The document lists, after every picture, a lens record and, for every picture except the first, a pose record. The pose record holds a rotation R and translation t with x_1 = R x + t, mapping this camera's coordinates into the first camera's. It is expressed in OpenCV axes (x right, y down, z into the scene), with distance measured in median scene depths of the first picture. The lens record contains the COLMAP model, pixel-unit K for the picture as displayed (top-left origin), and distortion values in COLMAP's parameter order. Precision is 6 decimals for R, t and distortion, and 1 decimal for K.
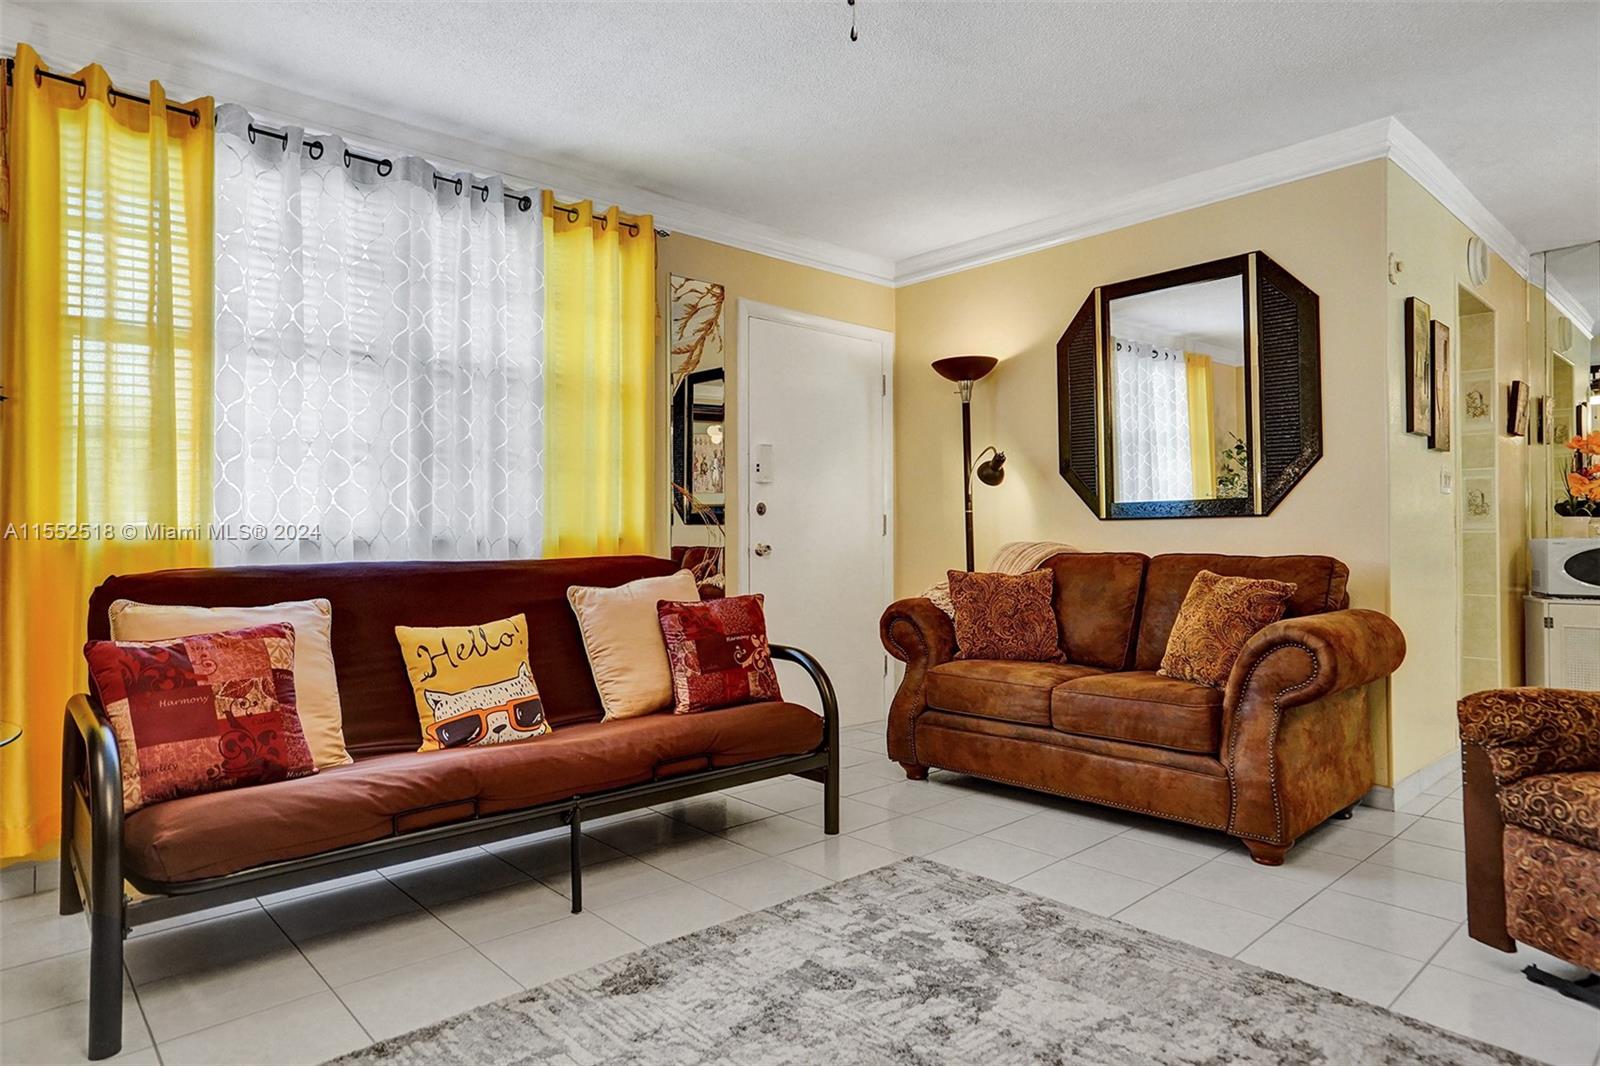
lens RADIAL K [[912.0, 0, 800.0], [0, 912.0, 533.0], [0, 0, 1]] dist [-0.002570, -0.000401]
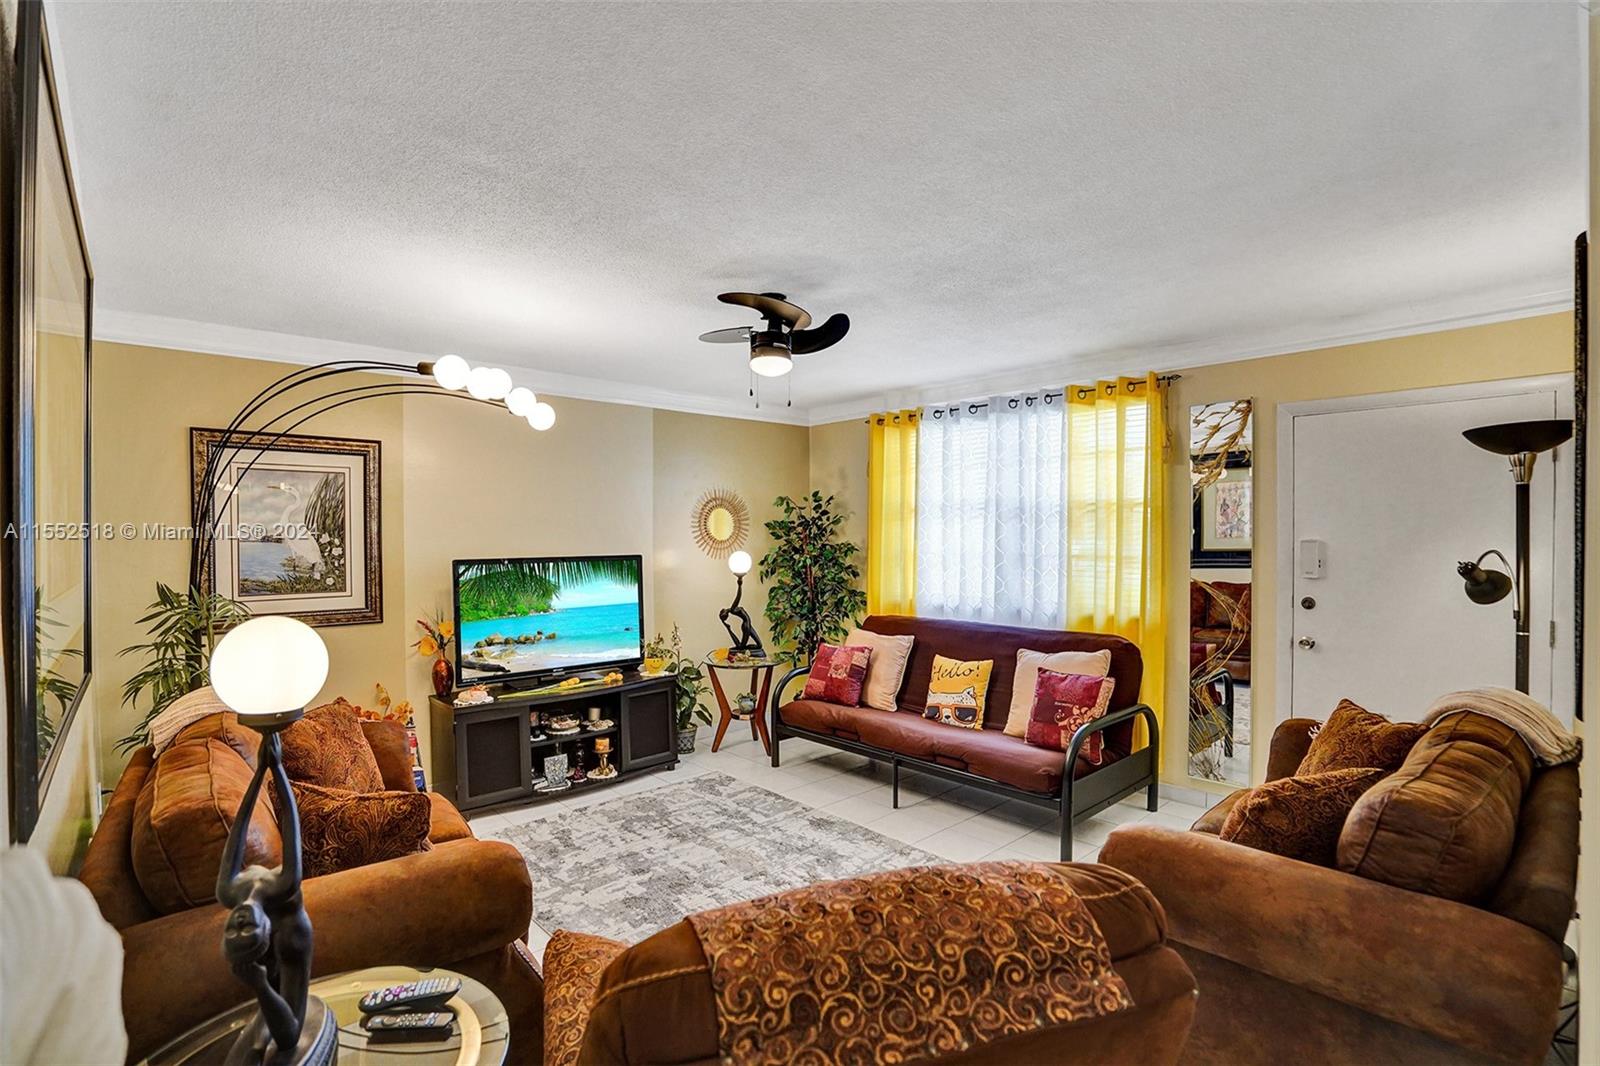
lens RADIAL K [[764.8, 0, 800.0], [0, 764.8, 533.0], [0, 0, 1]] dist [-0.063943, -0.000017]
pose [[0.016856, 0.007173, -0.999832, 1.078137], [-0.000313, 0.999974, 0.007168, -0.153704], [0.999858, 0.000193, 0.016858, 0.584896]]
